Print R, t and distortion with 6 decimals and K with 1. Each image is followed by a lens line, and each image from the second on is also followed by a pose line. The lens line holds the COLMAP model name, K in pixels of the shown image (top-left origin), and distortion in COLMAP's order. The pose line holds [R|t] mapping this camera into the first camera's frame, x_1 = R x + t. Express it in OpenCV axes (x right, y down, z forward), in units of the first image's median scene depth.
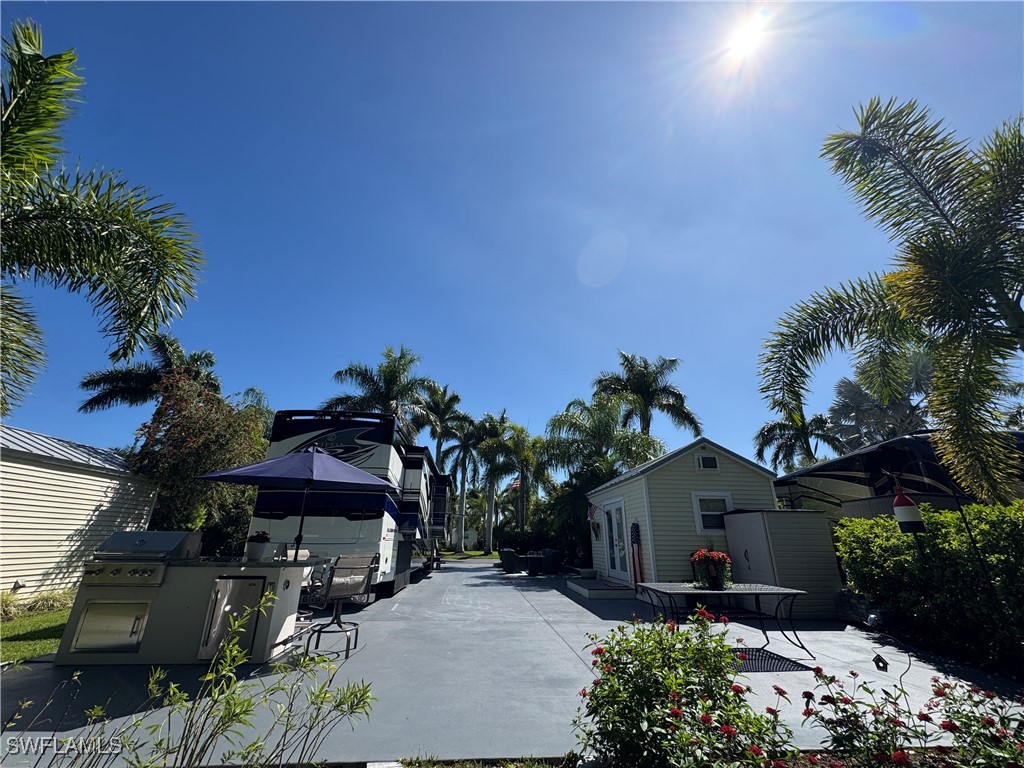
lens RADIAL K [[408.9, 0, 511.8], [0, 408.9, 387.1], [0, 0, 1]] dist [-0.002695, 0.000800]
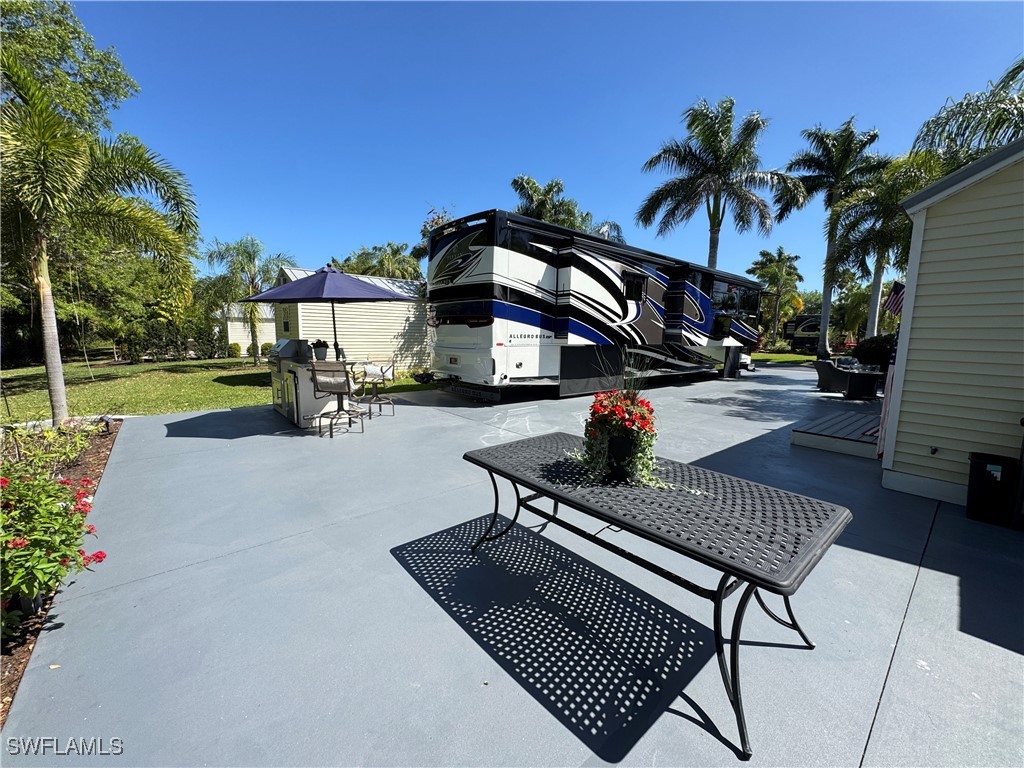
lens RADIAL K [[408.9, 0, 510.5], [0, 408.9, 385.1], [0, 0, 1]] dist [-0.002695, 0.000800]
pose [[0.574809, 0.100249, -0.812124, 0.383150], [0.276791, 0.910145, 0.308257, 0.122295], [0.770053, -0.401977, 0.495411, 0.369827]]
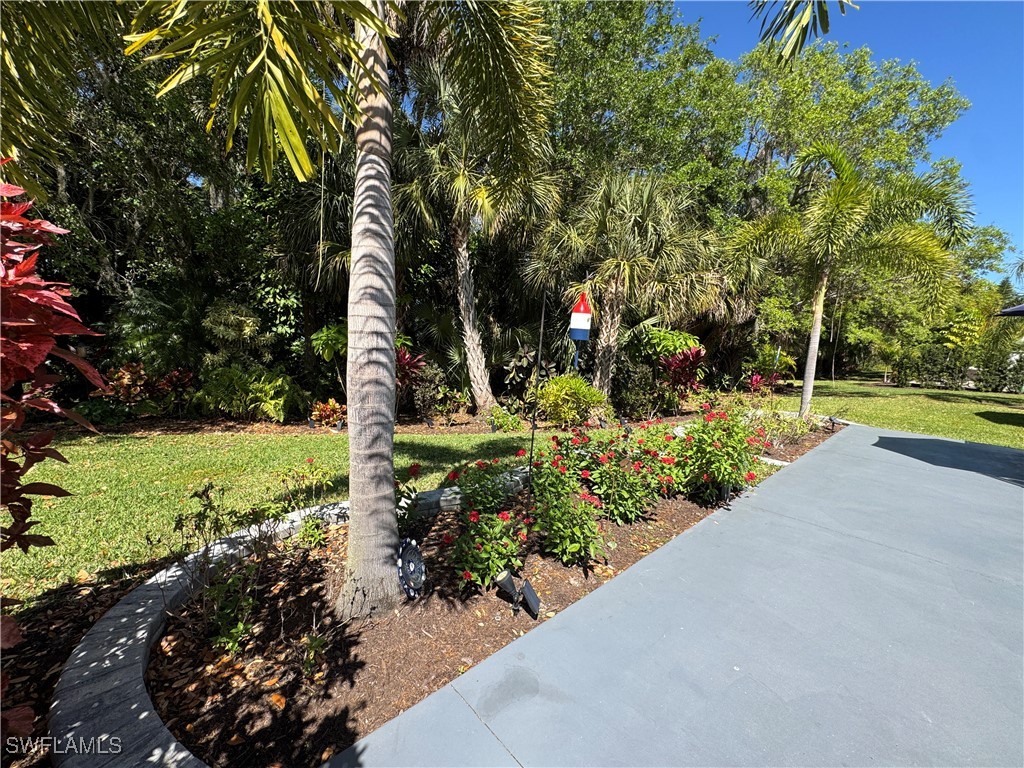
lens RADIAL K [[408.9, 0, 509.9], [0, 408.9, 383.0], [0, 0, 1]] dist [-0.002695, 0.000800]
pose [[-0.796369, 0.021352, -0.604434, 0.444548], [0.154806, 0.973282, -0.169582, 0.156814], [0.584663, -0.228620, -0.778397, 0.427304]]
